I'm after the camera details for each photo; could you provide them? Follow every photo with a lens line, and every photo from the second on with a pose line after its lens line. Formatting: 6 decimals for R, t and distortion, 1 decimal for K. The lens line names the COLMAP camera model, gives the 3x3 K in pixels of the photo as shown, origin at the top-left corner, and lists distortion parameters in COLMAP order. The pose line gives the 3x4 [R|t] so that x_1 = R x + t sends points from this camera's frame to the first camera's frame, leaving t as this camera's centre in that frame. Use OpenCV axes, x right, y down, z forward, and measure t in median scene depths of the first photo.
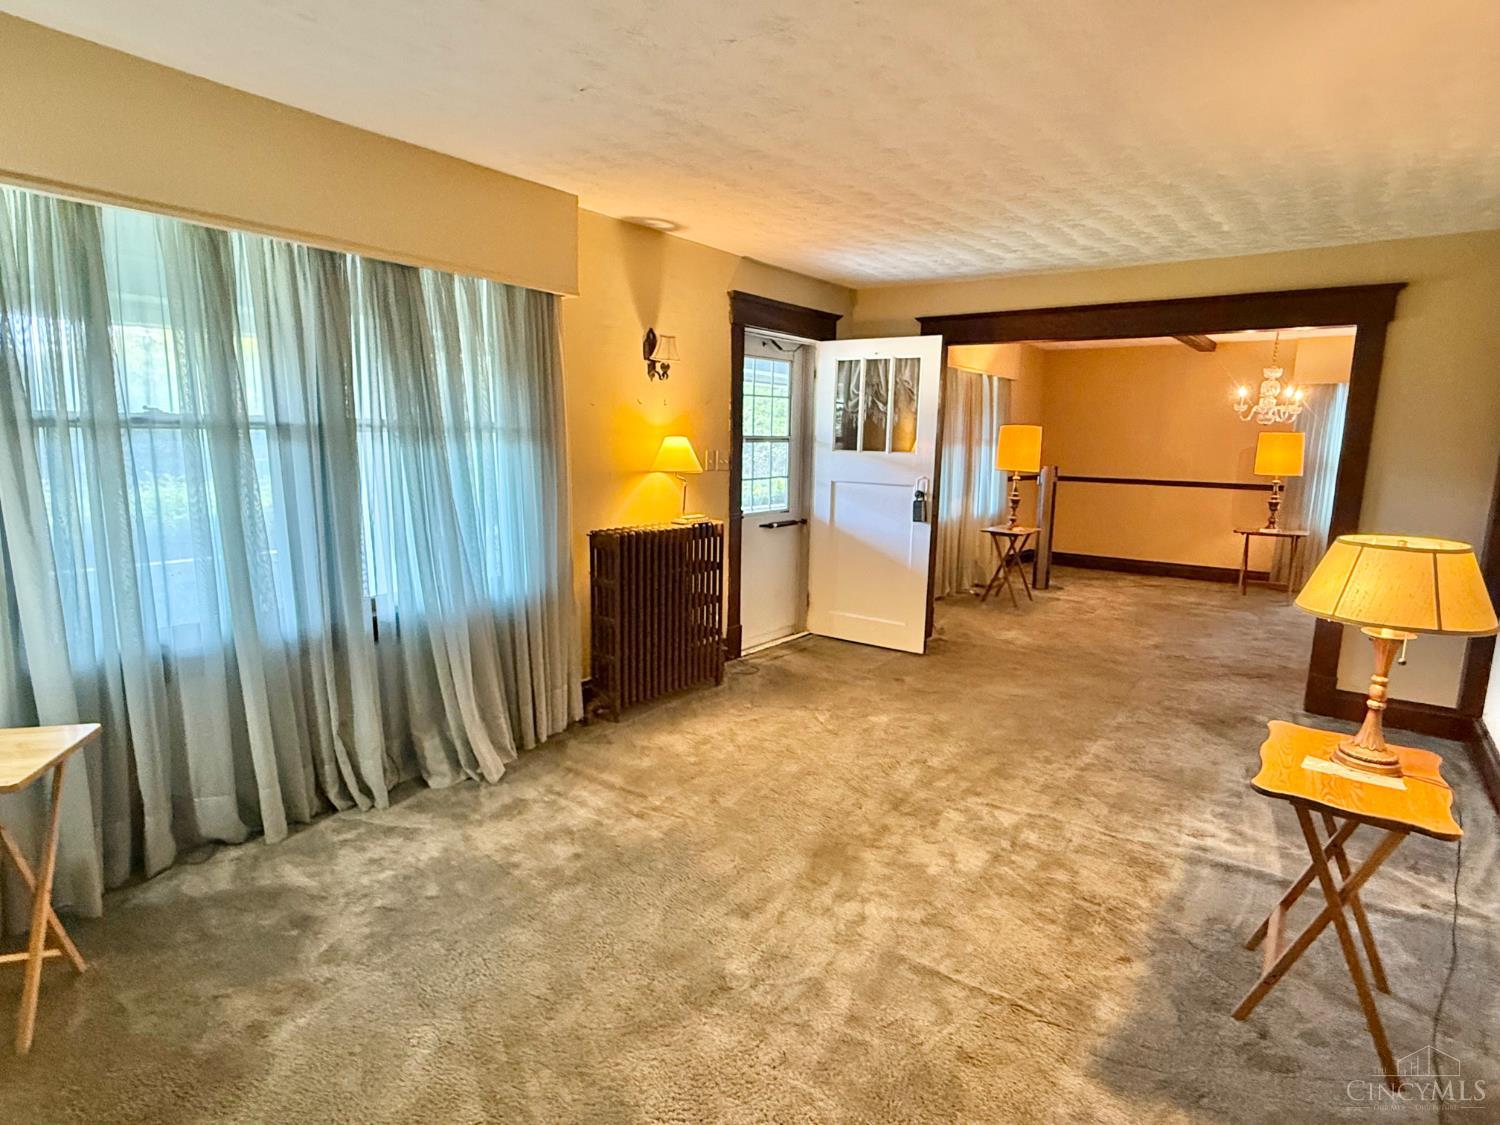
lens RADIAL K [[804.9, 0, 750.0], [0, 804.9, 562.5], [0, 0, 1]] dist [0.003543, 0.000235]
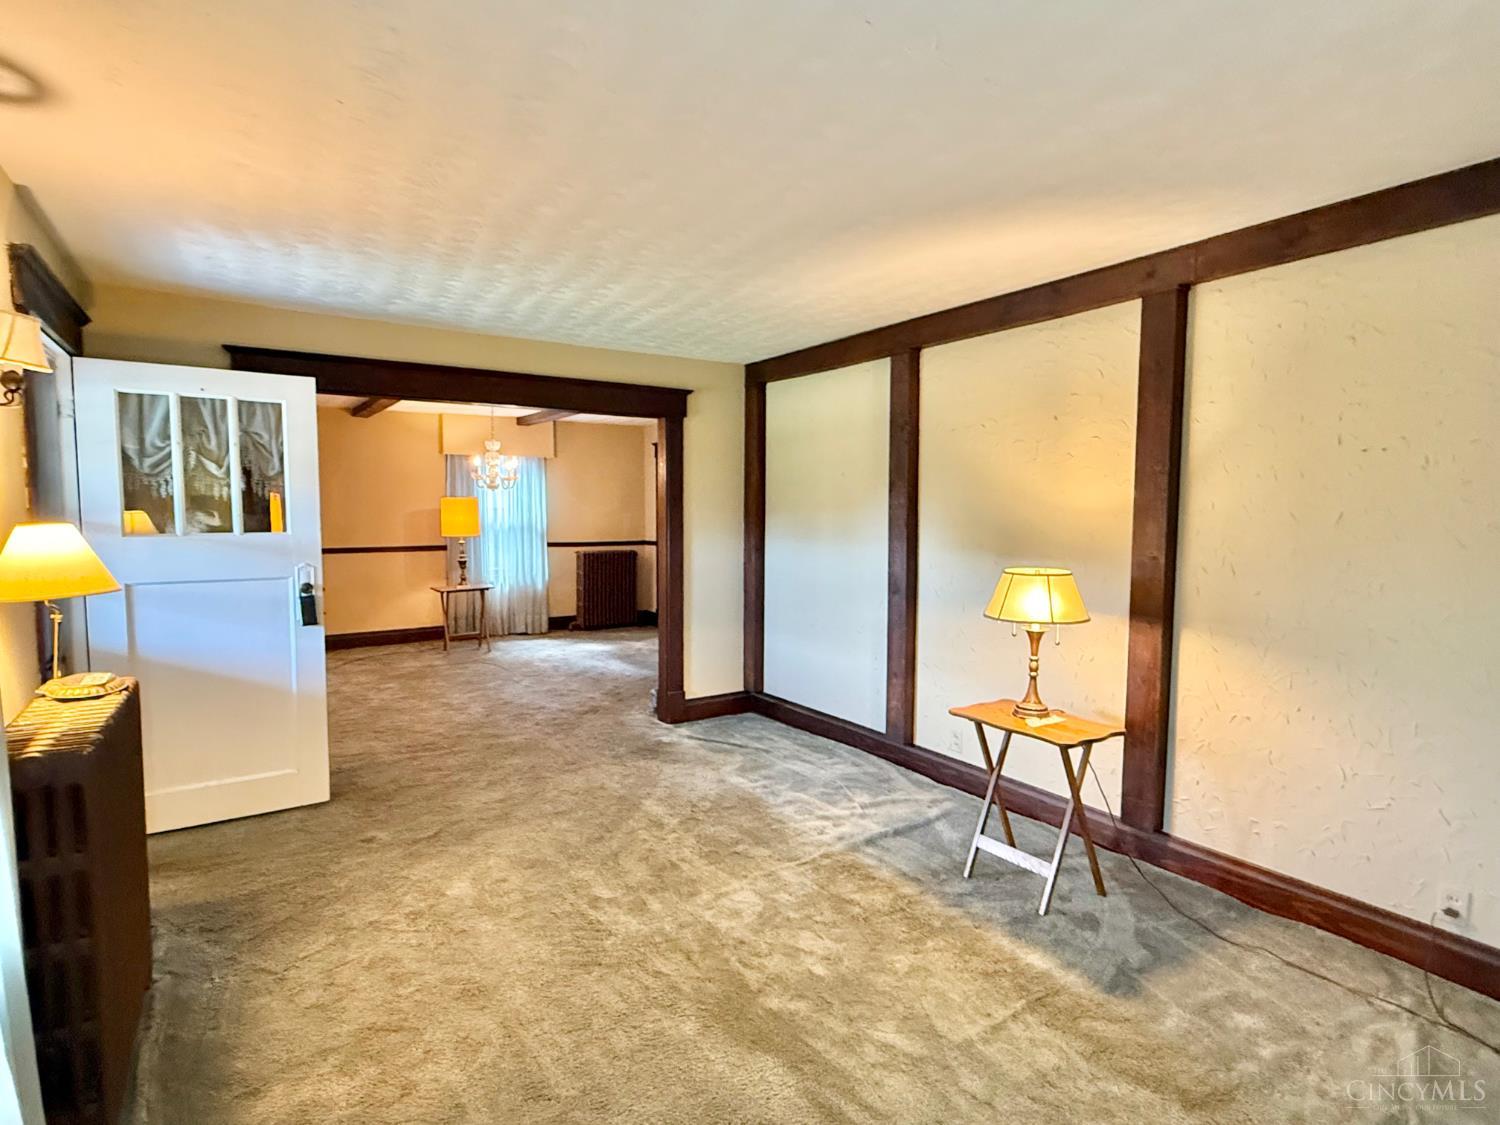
lens RADIAL K [[804.9, 0, 750.0], [0, 804.9, 562.5], [0, 0, 1]] dist [0.003543, 0.000235]
pose [[0.340820, -0.086850, 0.936108, -0.433676], [0.155828, 0.987169, 0.034853, -0.090083], [-0.927124, 0.133994, 0.349981, 0.466866]]
